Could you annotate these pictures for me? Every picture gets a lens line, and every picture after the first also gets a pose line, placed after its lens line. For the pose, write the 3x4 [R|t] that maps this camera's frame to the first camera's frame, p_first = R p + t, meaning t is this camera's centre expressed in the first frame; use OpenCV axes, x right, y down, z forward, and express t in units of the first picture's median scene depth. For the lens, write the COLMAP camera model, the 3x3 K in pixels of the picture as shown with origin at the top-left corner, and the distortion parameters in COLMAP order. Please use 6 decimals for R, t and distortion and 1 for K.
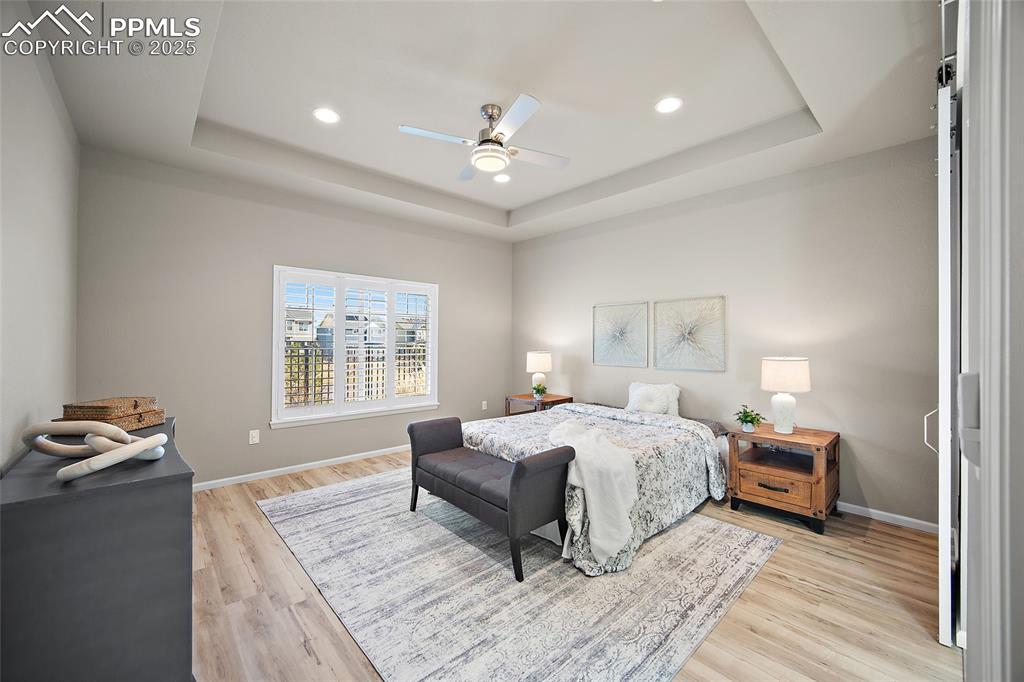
lens RADIAL K [[410.6, 0, 510.8], [0, 410.6, 336.6], [0, 0, 1]] dist [0.000514, 0.000188]
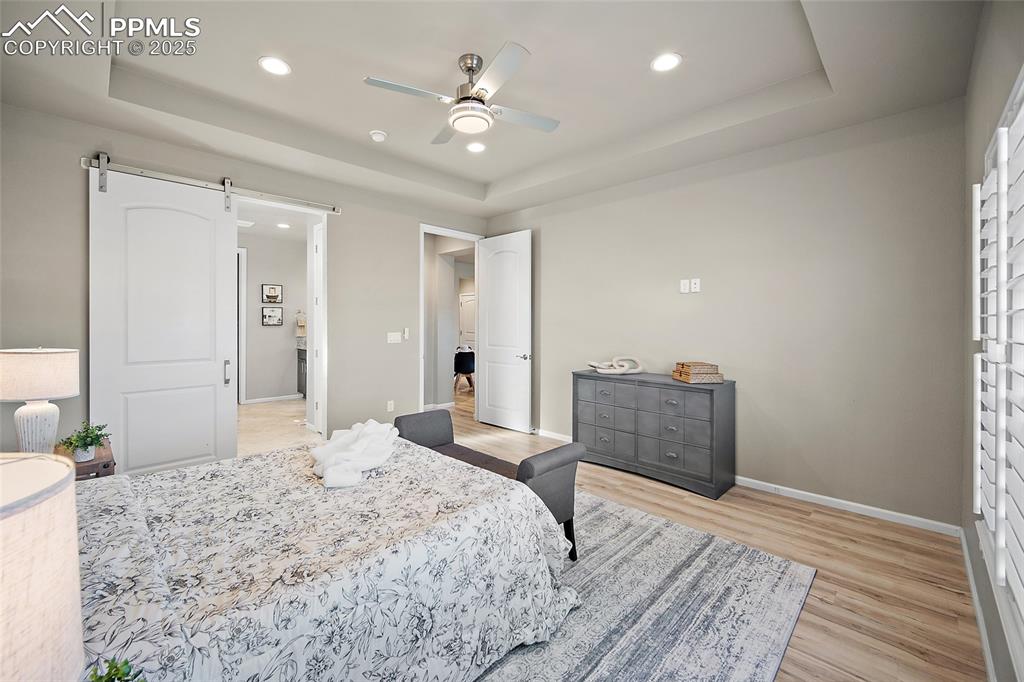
lens RADIAL K [[410.6, 0, 510.8], [0, 410.6, 336.6], [0, 0, 1]] dist [0.000514, 0.000188]
pose [[-0.998945, -0.007351, -0.045332, -0.097702], [-0.007555, 0.999962, 0.004333, 0.024924], [0.045298, 0.004670, -0.998963, 1.869453]]
